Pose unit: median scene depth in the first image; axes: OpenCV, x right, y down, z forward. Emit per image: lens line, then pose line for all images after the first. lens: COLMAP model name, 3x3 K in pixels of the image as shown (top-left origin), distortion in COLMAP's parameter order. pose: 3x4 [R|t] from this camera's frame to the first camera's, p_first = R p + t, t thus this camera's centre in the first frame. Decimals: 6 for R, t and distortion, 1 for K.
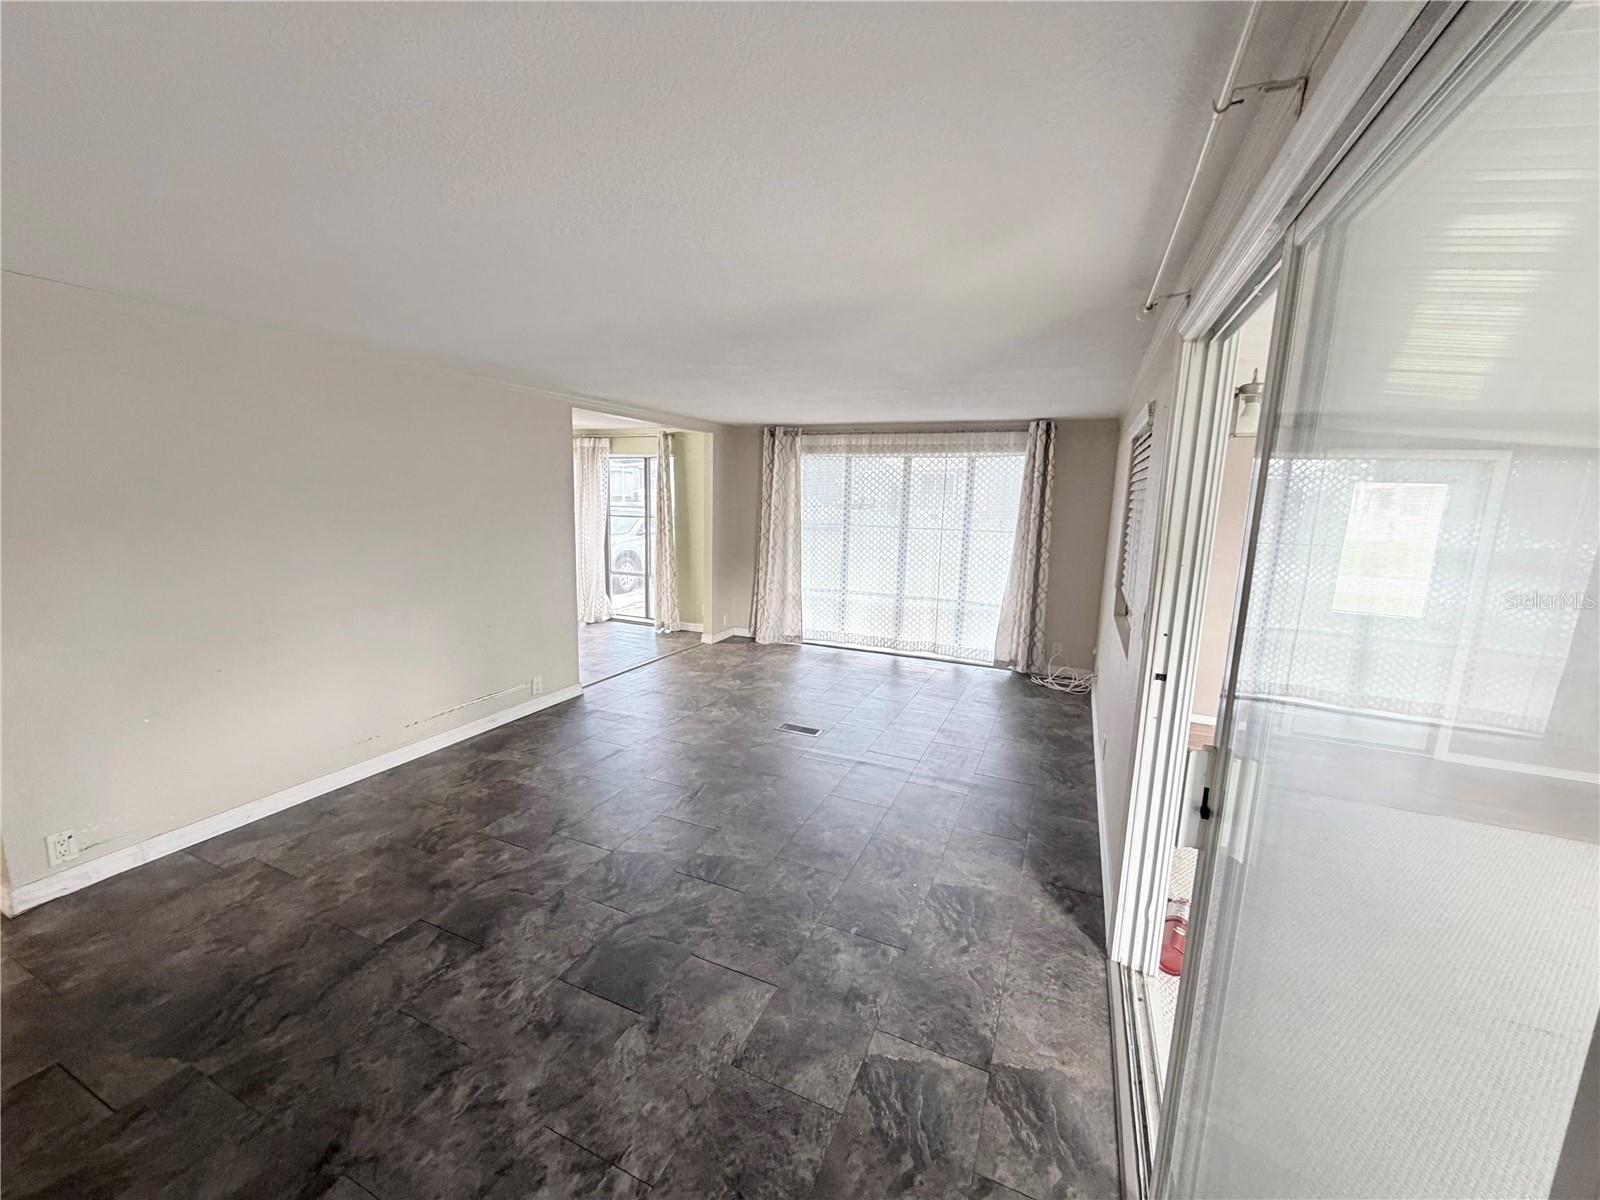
lens RADIAL K [[636.8, 0, 793.6], [0, 636.8, 591.4], [0, 0, 1]] dist [0.000649, -0.000018]
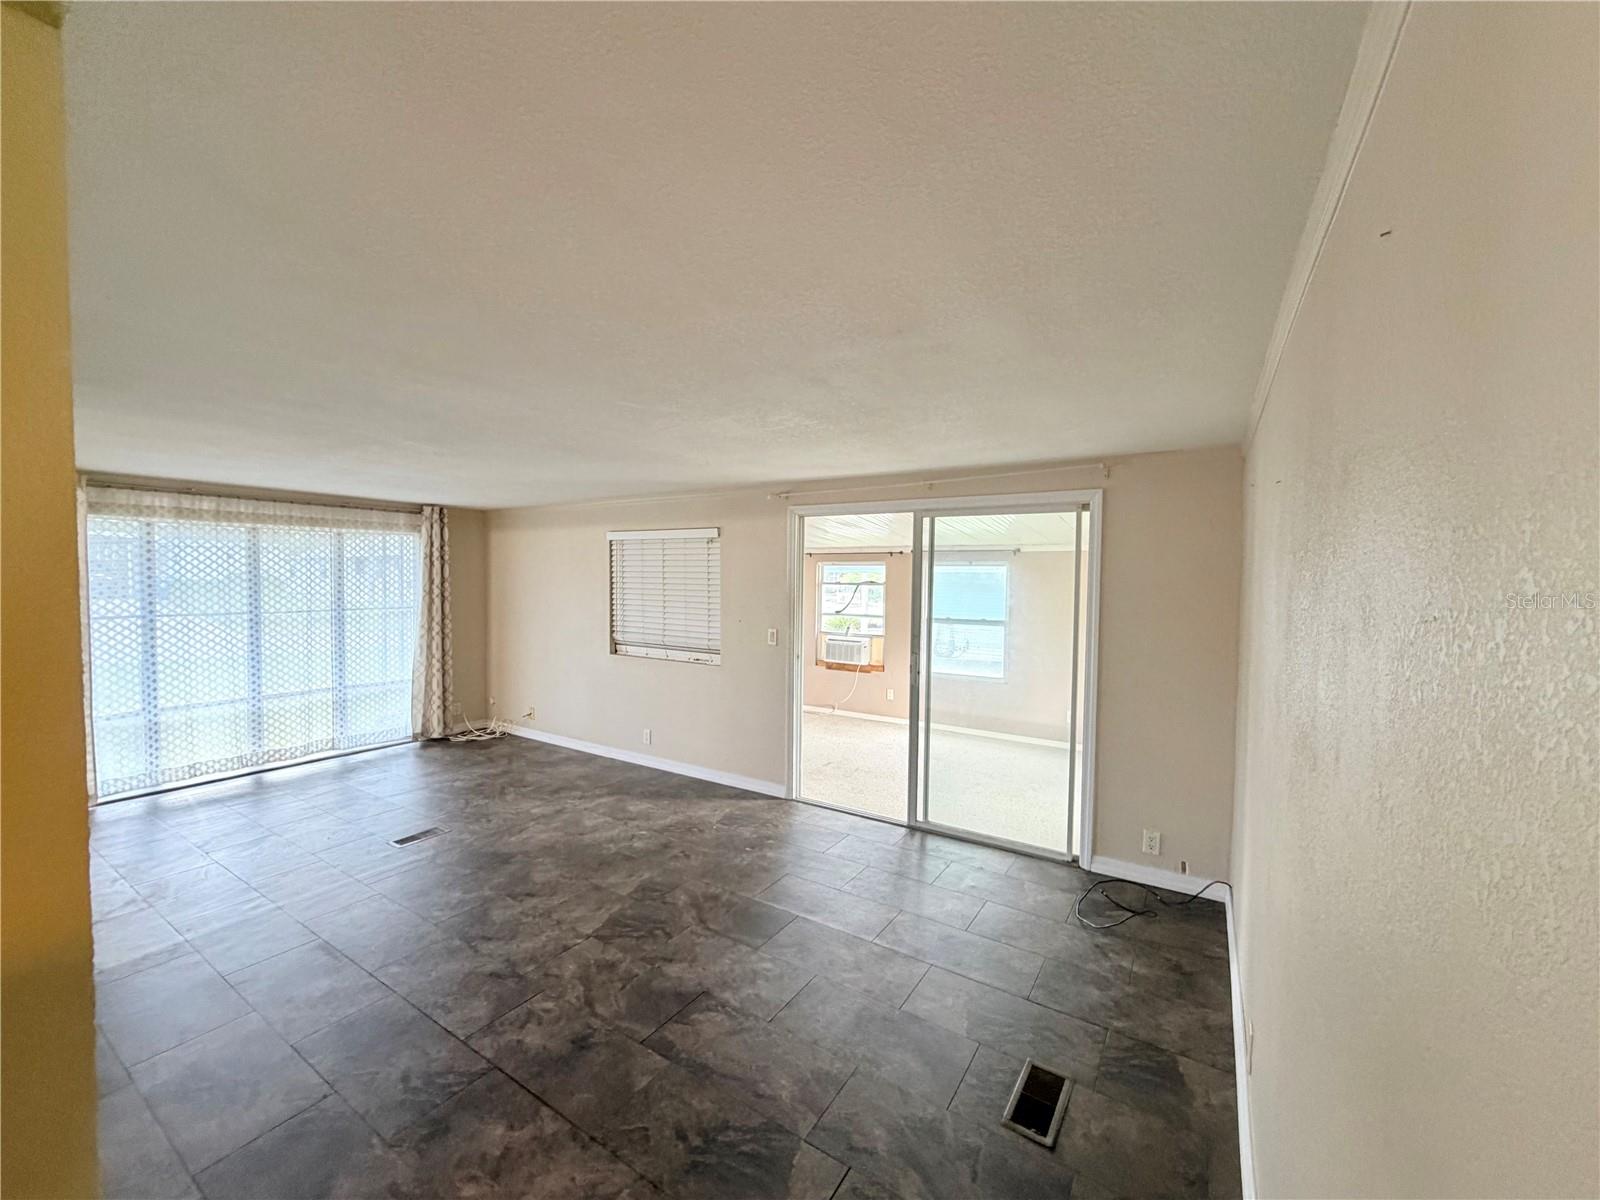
lens RADIAL K [[636.8, 0, 792.7], [0, 636.8, 596.4], [0, 0, 1]] dist [0.000649, -0.000018]
pose [[0.158783, -0.052029, 0.985942, -0.605315], [0.143094, 0.989279, 0.029160, -0.054342], [-0.976889, 0.136452, 0.164526, 0.226372]]
